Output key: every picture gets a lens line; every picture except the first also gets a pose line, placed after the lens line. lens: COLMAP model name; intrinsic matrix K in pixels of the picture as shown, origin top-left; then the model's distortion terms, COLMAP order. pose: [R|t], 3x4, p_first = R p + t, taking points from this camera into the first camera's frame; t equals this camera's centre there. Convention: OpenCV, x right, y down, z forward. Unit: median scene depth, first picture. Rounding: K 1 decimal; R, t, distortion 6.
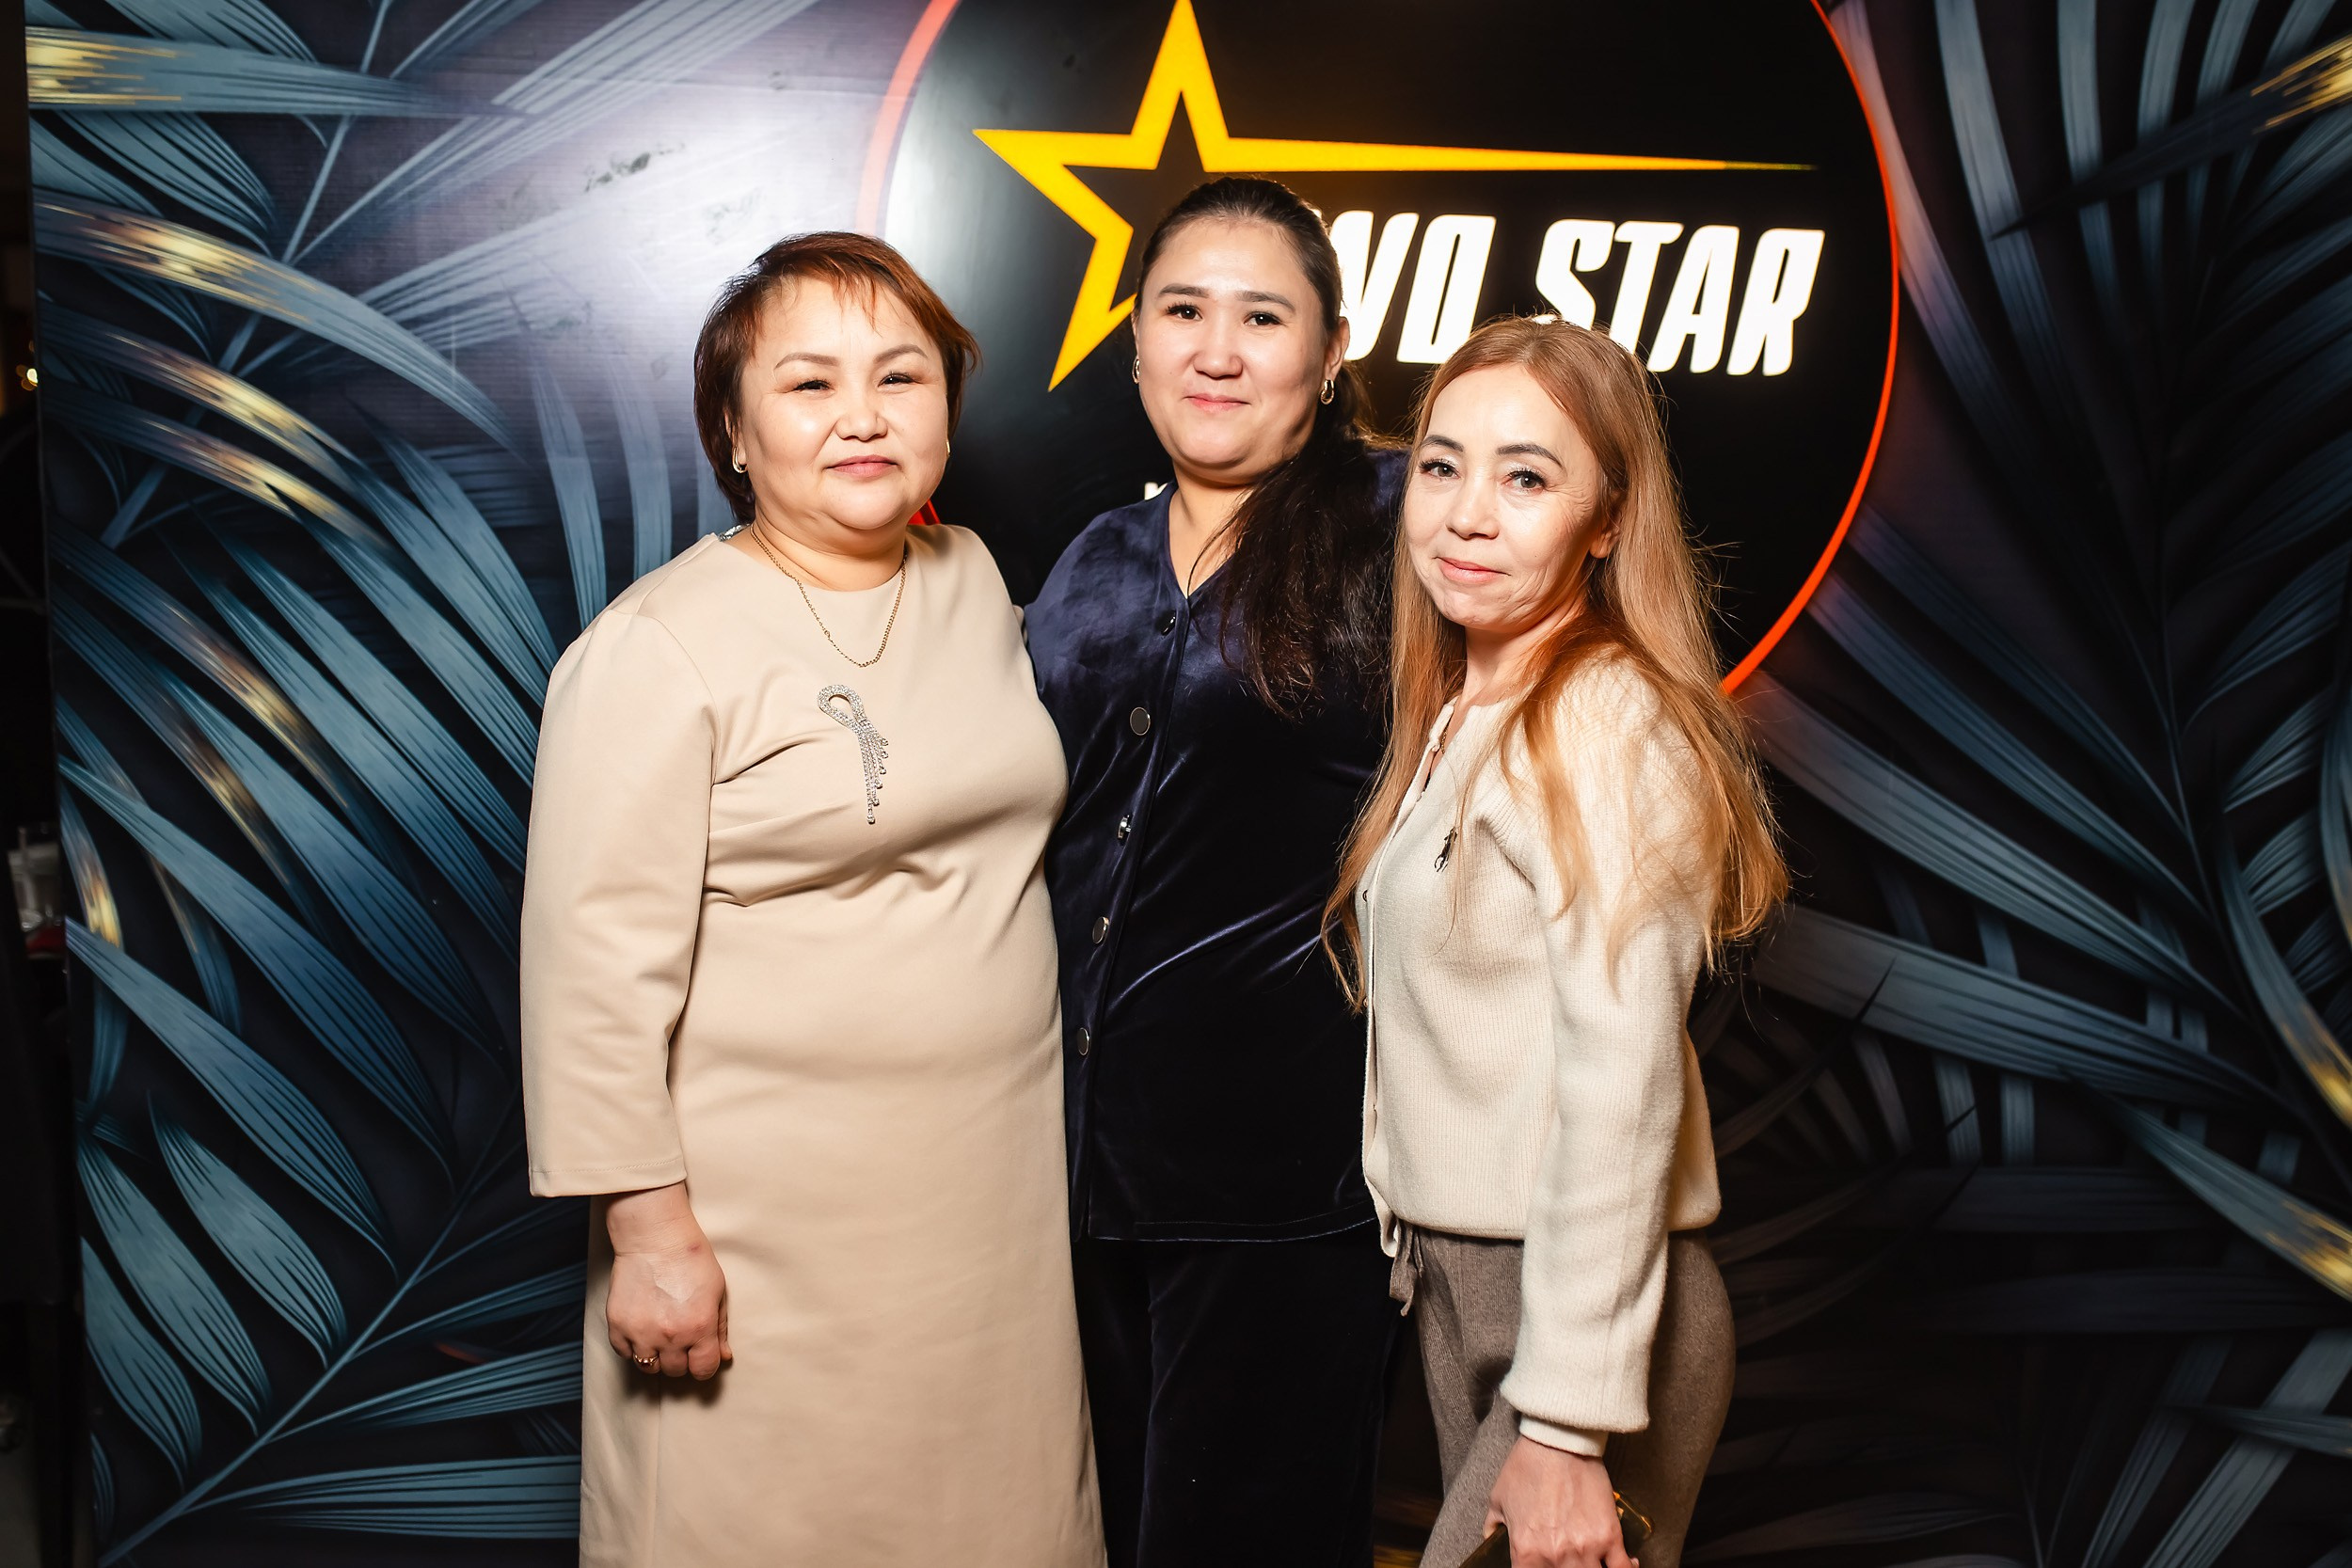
lens RADIAL K [[2235.3, 0, 1197.3], [0, 2235.3, 760.1], [0, 0, 1]] dist [-0.019273, 0.000000]
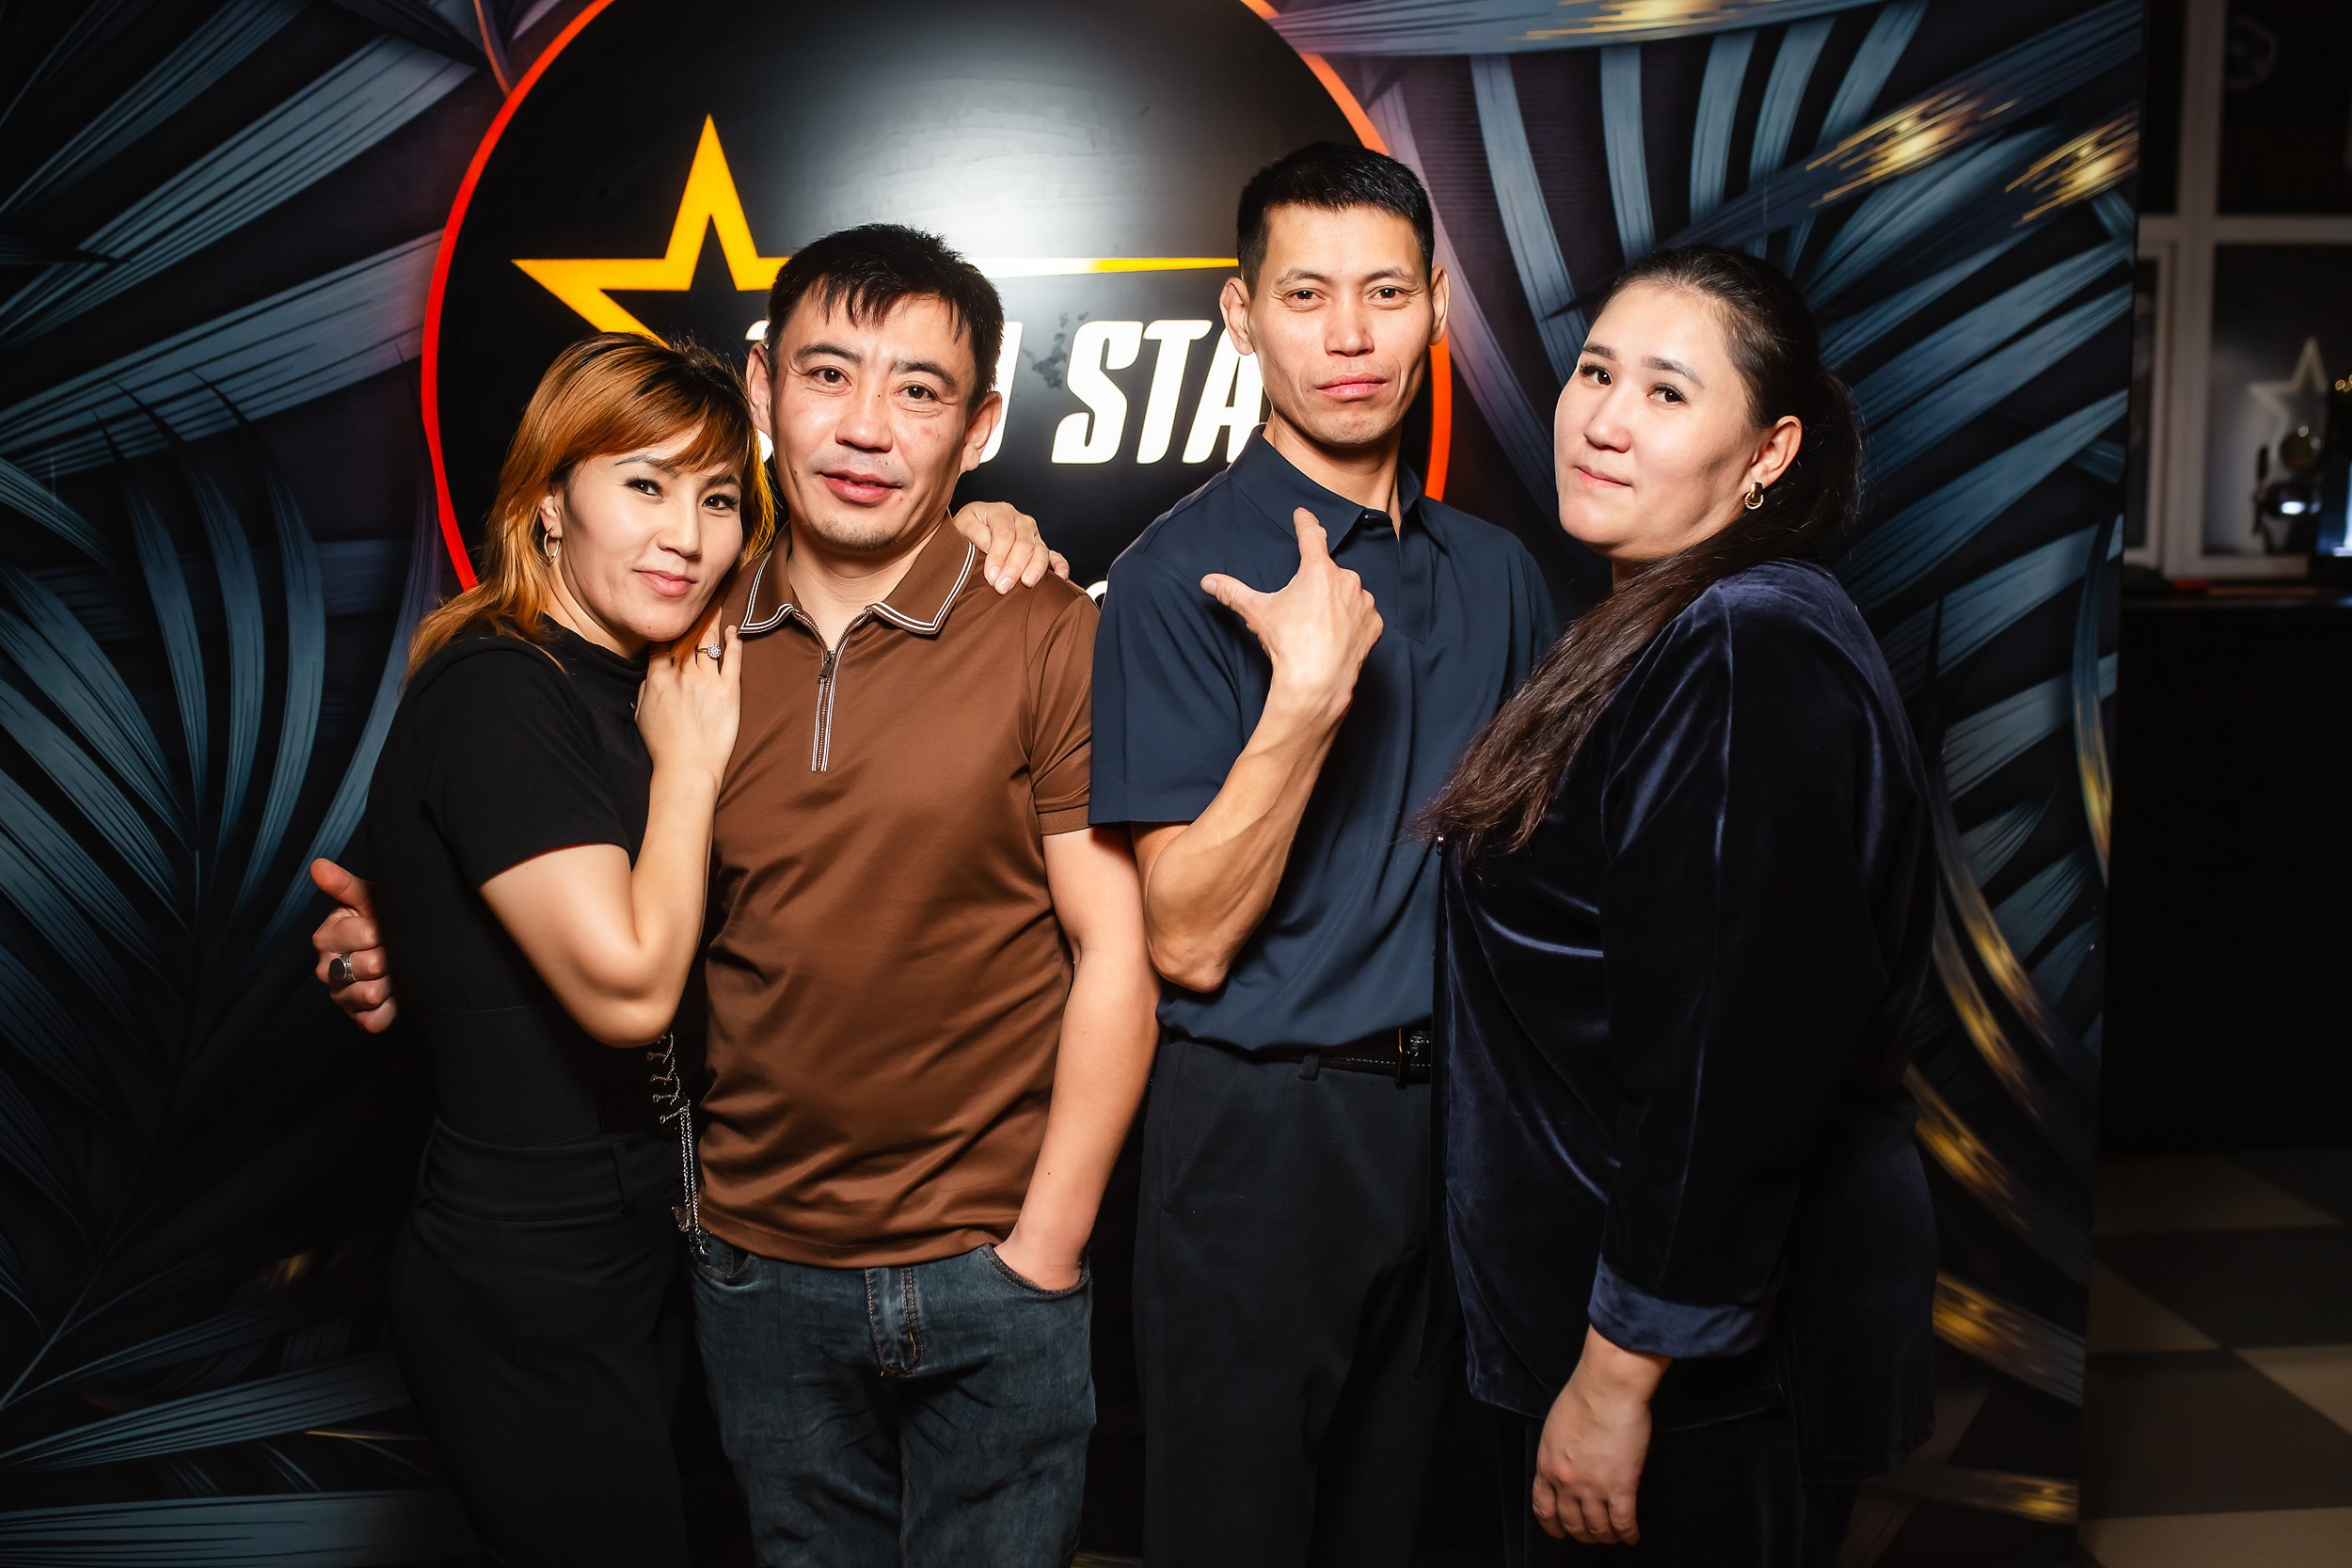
lens RADIAL K [[2235.3, 0, 1203.0], [0, 2235.3, 806.5], [0, 0, 1]] dist [-0.019273, 0.000000]
pose [[0.997485, -0.017123, -0.068776, 0.290251], [0.017505, 0.999835, 0.004949, -0.020159], [0.068680, -0.006140, 0.997620, -0.039509]]
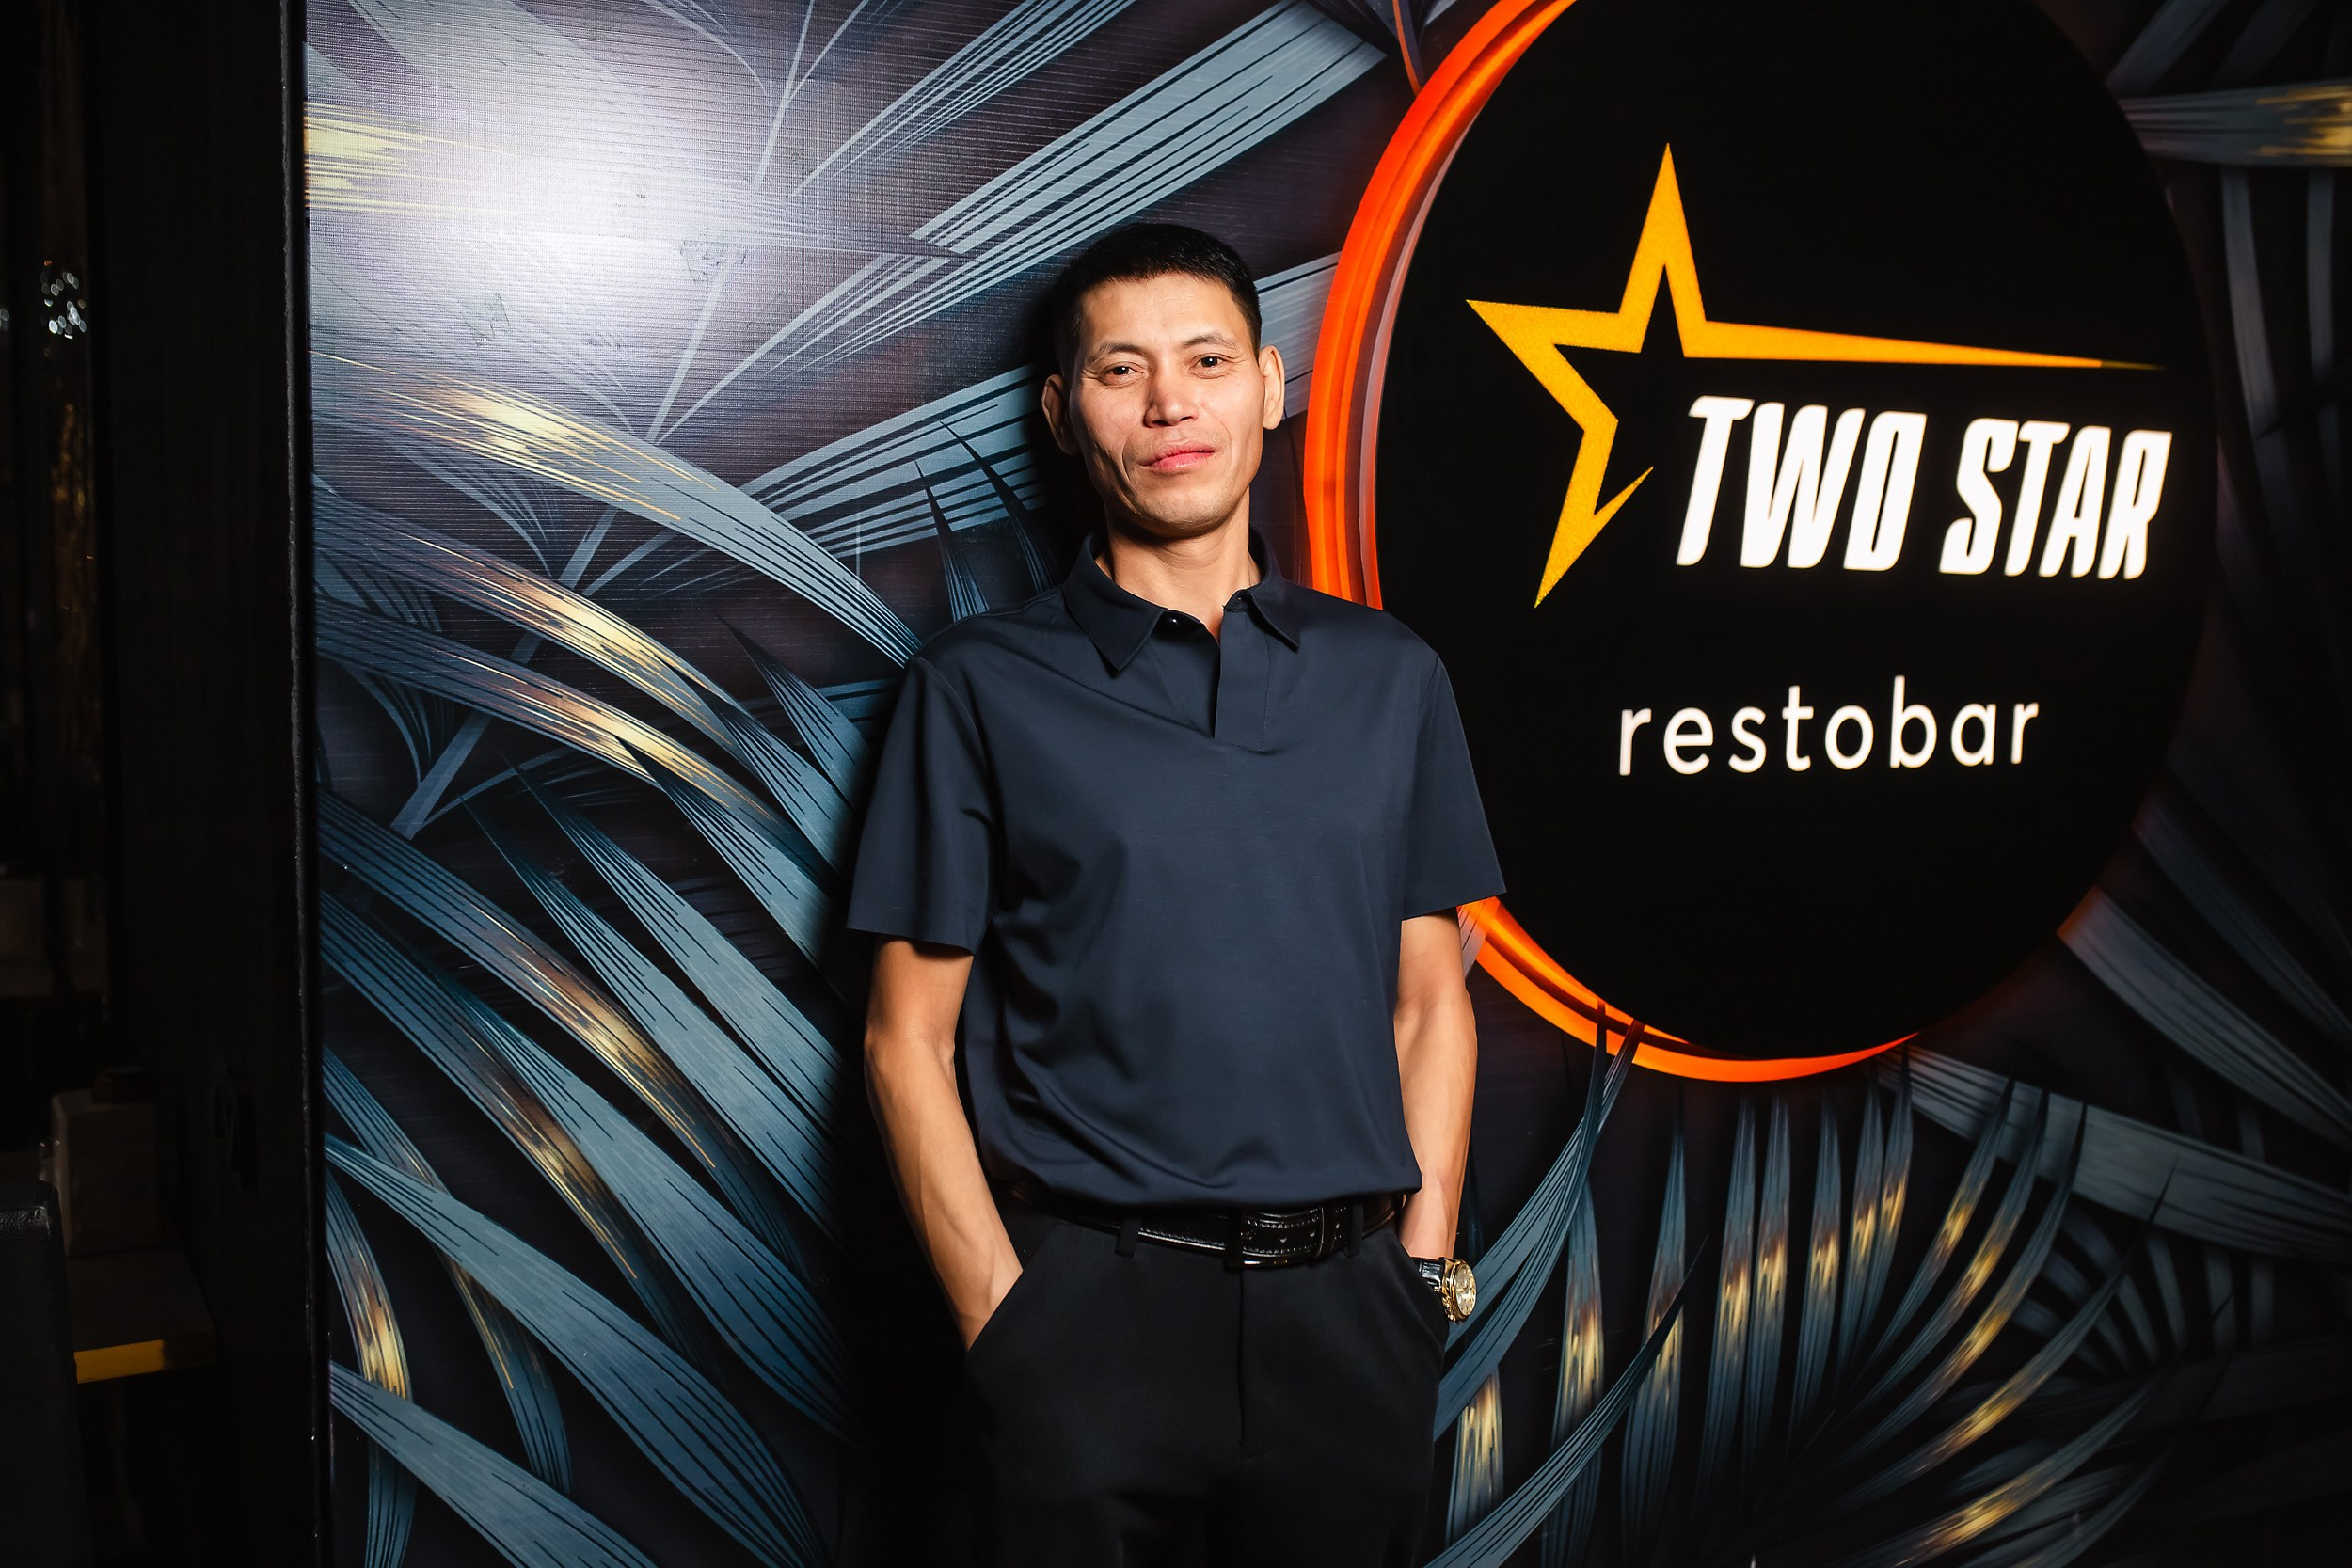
lens RADIAL K [[2235.3, 0, 1223.6], [0, 2235.3, 786.0], [0, 0, 1]] dist [-0.019273, 0.000000]
pose [[0.937227, -0.033084, 0.347147, -0.476347], [0.040599, 0.999072, -0.014396, -0.088303], [-0.346348, 0.027586, 0.937700, 0.239030]]
